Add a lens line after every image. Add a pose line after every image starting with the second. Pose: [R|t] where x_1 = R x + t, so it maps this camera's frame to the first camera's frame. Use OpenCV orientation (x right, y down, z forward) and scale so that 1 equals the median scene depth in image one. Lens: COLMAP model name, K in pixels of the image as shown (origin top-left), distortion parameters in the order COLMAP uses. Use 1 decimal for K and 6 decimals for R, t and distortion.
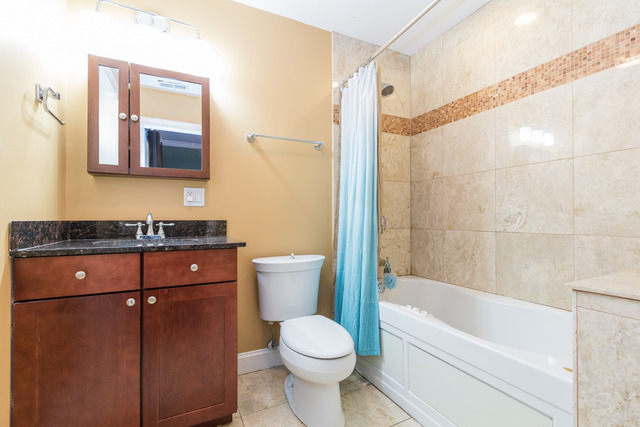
lens RADIAL K [[292.6, 0, 318.7], [0, 292.6, 216.1], [0, 0, 1]] dist [0.012563, 0.000040]
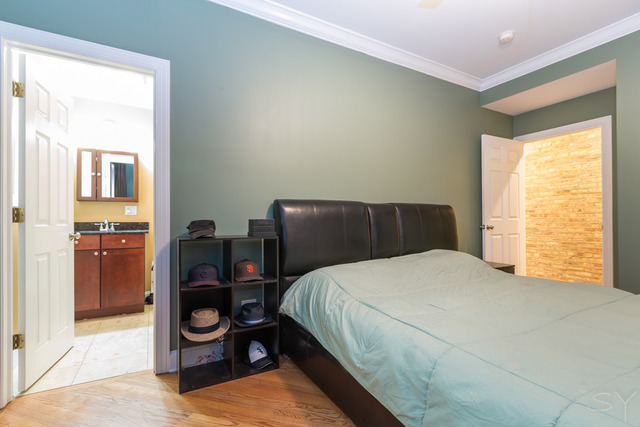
lens RADIAL K [[292.6, 0, 320.9], [0, 292.6, 216.3], [0, 0, 1]] dist [0.012563, 0.000040]
pose [[0.997851, -0.000997, 0.065522, 0.911948], [0.001256, 0.999992, -0.003910, -0.018838], [-0.065518, 0.003983, 0.997843, -1.344657]]
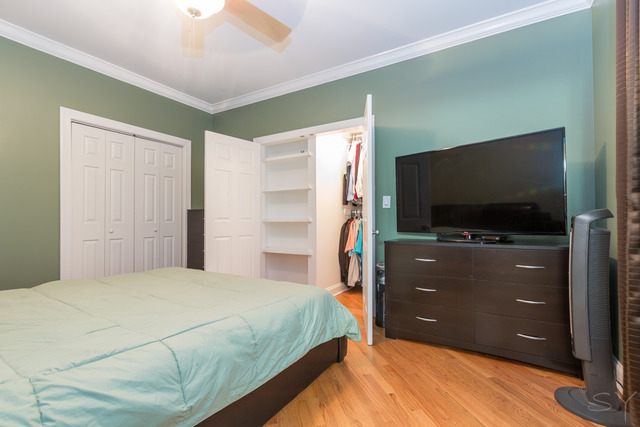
lens RADIAL K [[292.6, 0, 320.1], [0, 292.6, 216.4], [0, 0, 1]] dist [0.012563, 0.000040]
pose [[-0.538641, 0.011168, 0.842462, -0.956586], [-0.004540, 0.999859, -0.016158, 0.027421], [-0.842523, -0.012528, -0.538514, 1.877189]]
